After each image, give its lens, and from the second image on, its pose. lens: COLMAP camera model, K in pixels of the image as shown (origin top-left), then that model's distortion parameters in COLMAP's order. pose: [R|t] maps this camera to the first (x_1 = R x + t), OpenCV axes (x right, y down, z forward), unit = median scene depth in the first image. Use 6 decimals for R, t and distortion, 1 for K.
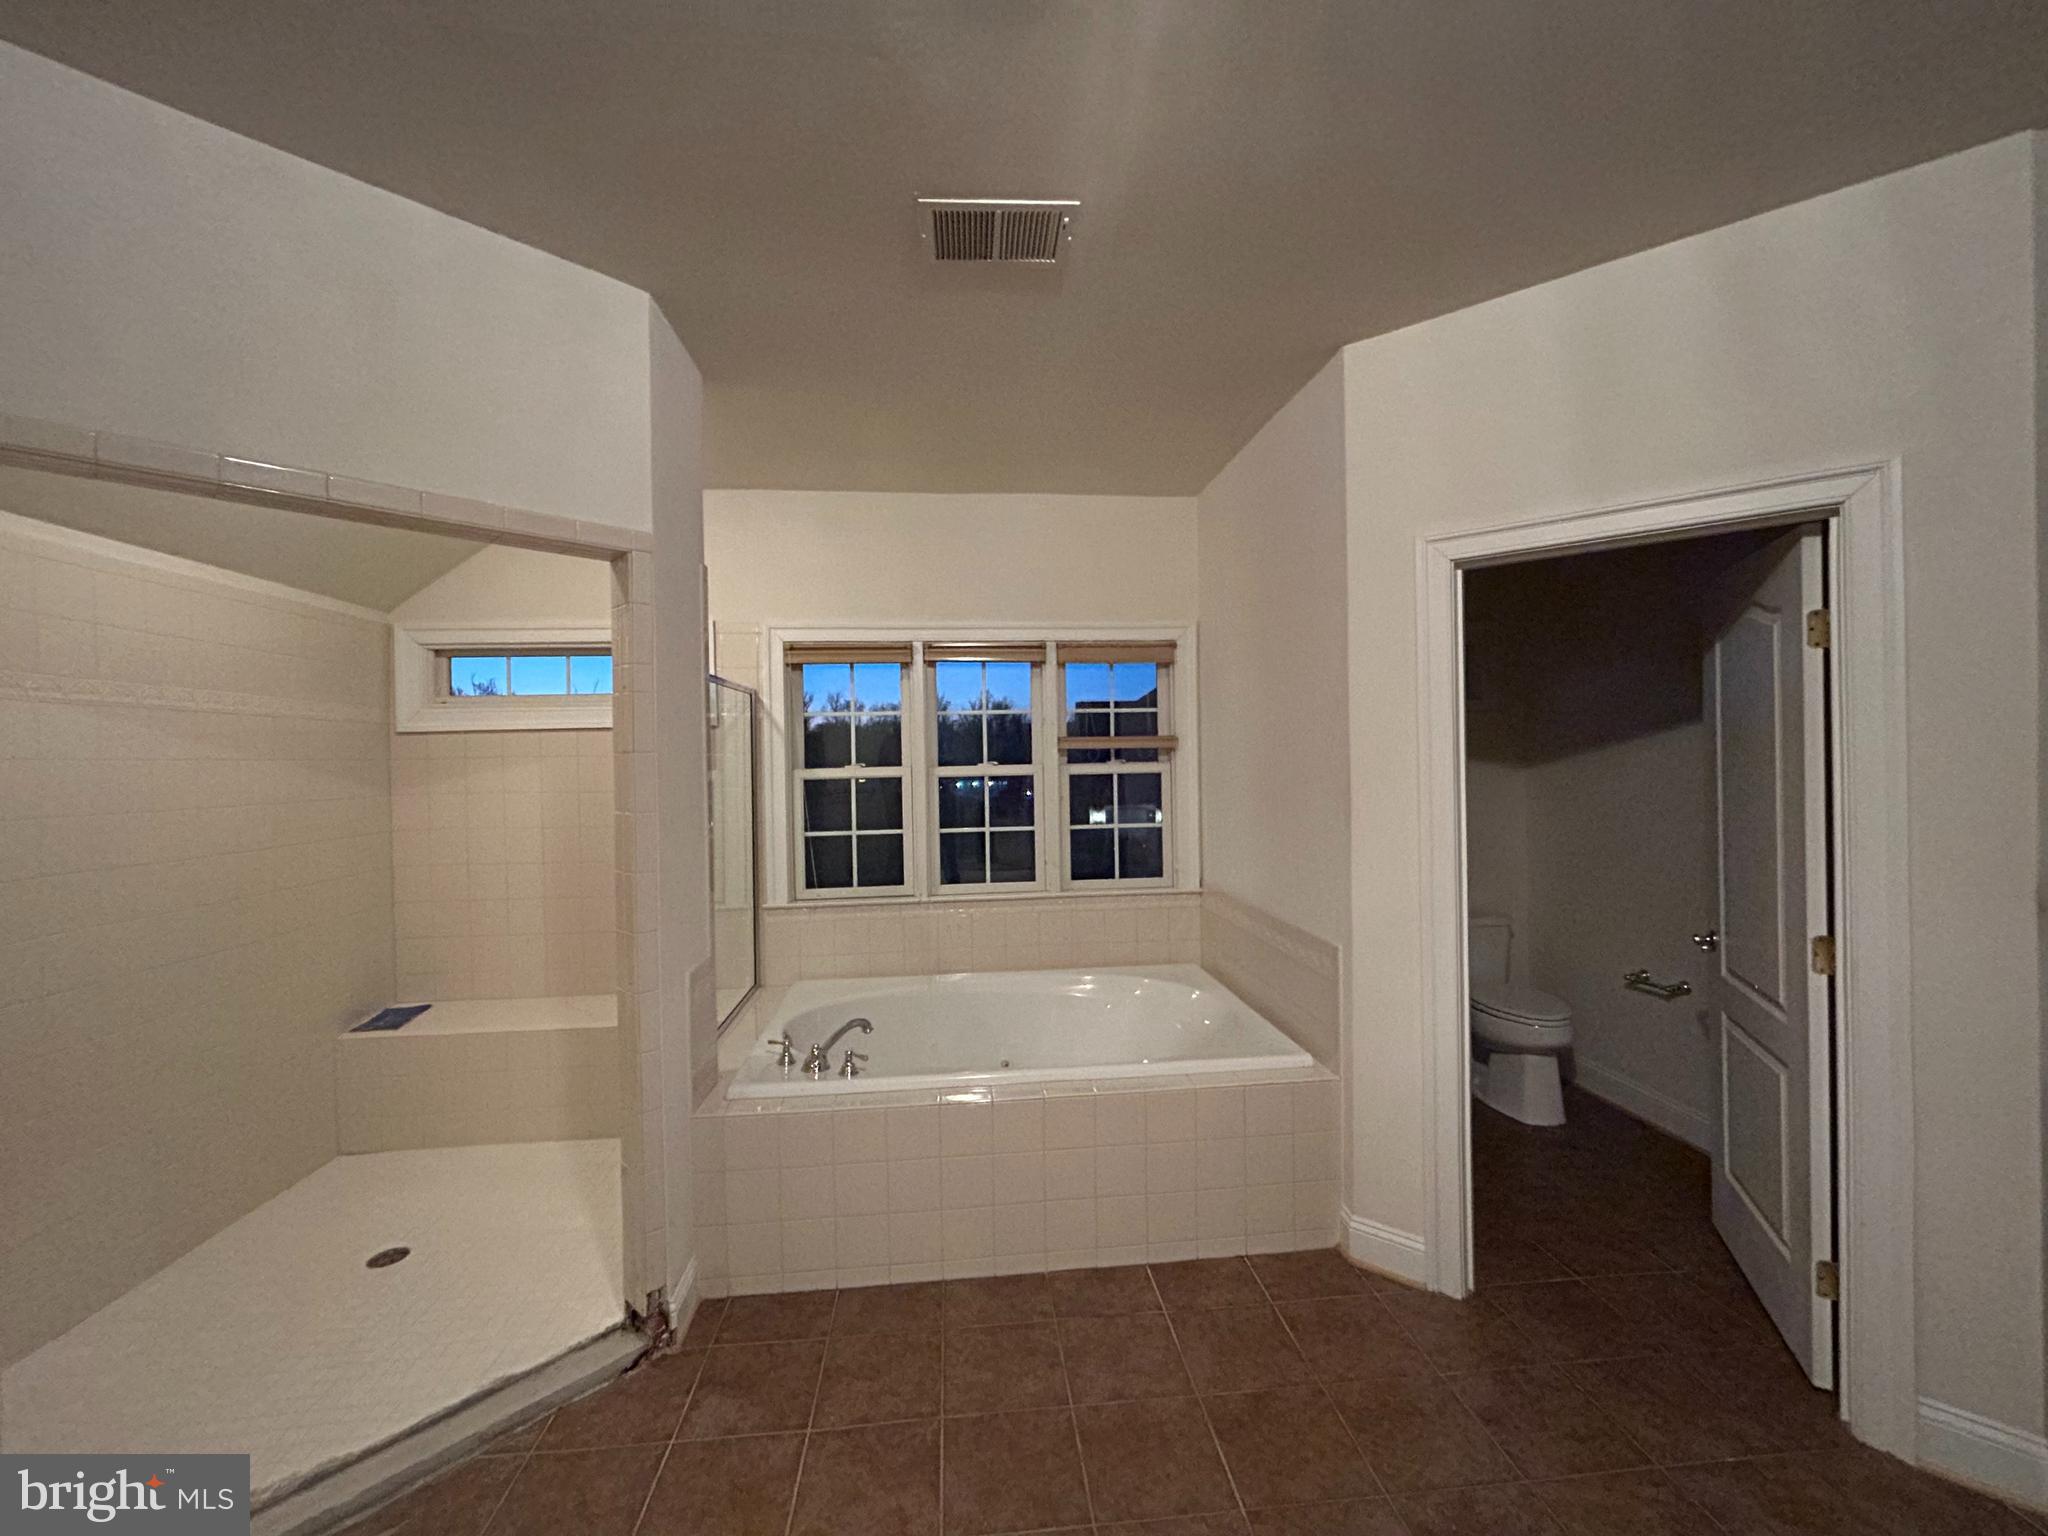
lens RADIAL K [[826.4, 0, 1018.8], [0, 826.4, 762.5], [0, 0, 1]] dist [-0.000158, -0.000061]
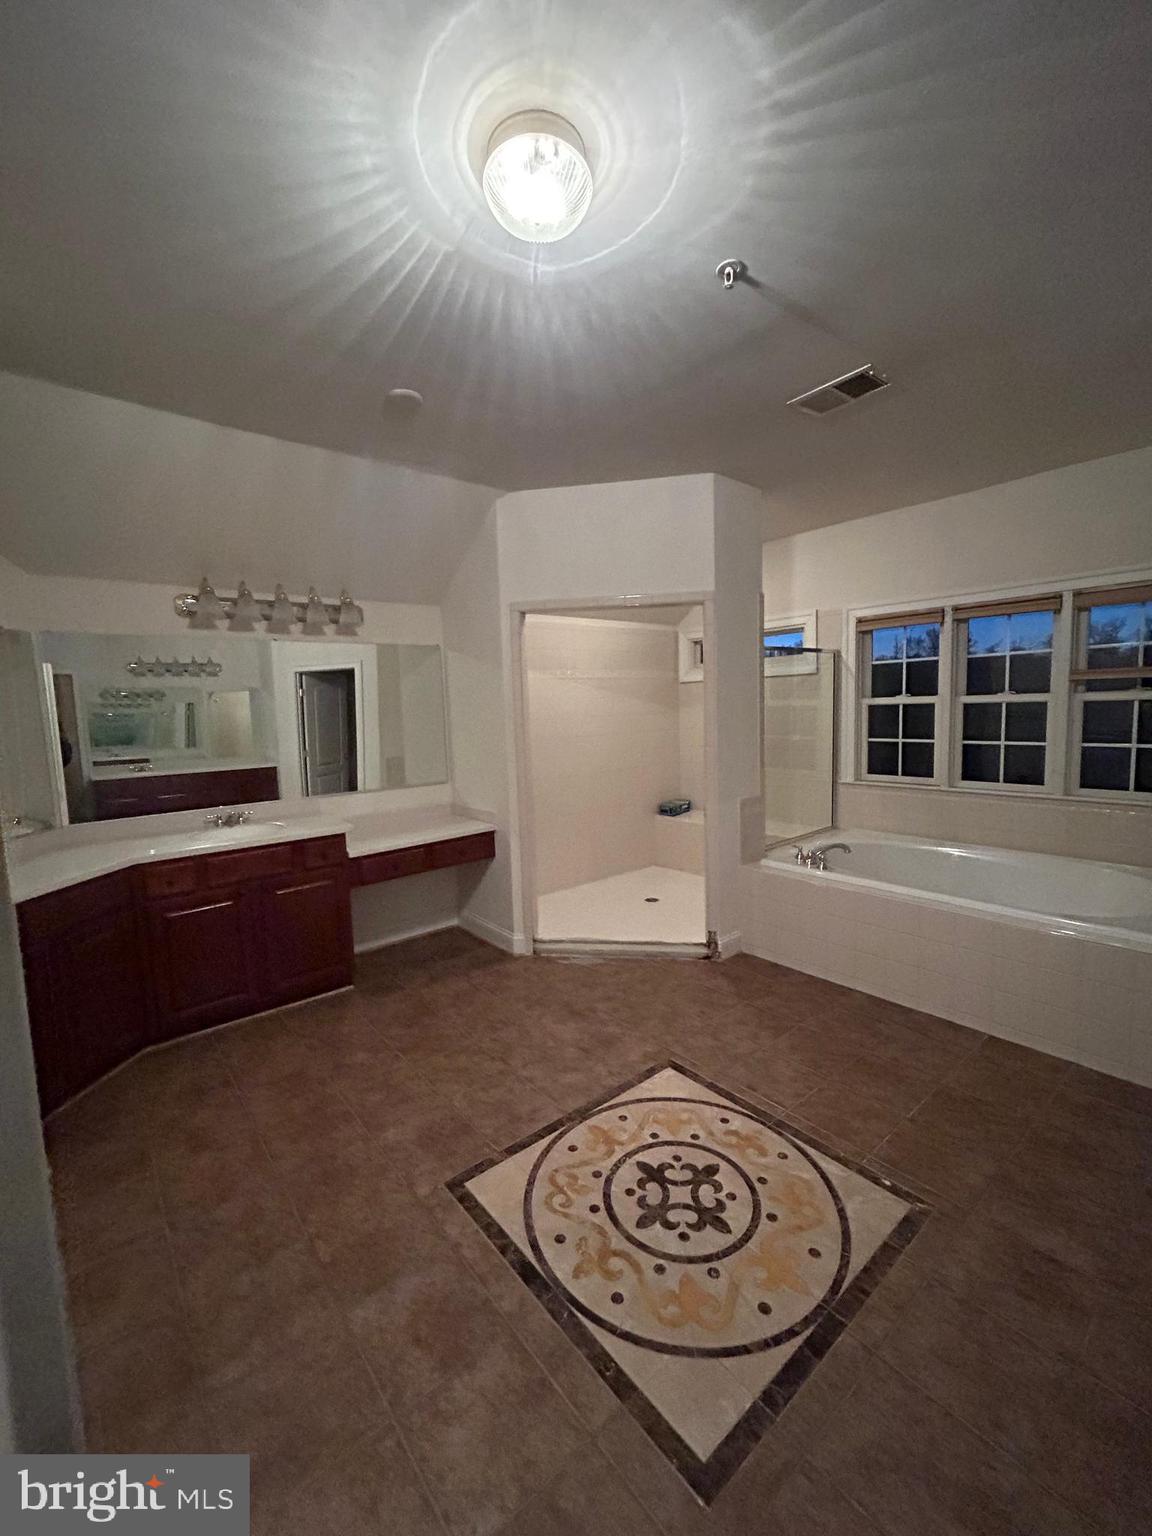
lens RADIAL K [[619.8, 0, 580.5], [0, 619.8, 764.2], [0, 0, 1]] dist [-0.000158, -0.000061]
pose [[0.566828, 0.079320, -0.820008, 0.411606], [0.007208, 0.994839, 0.101213, 0.009918], [0.823804, -0.063281, 0.563331, -0.124708]]
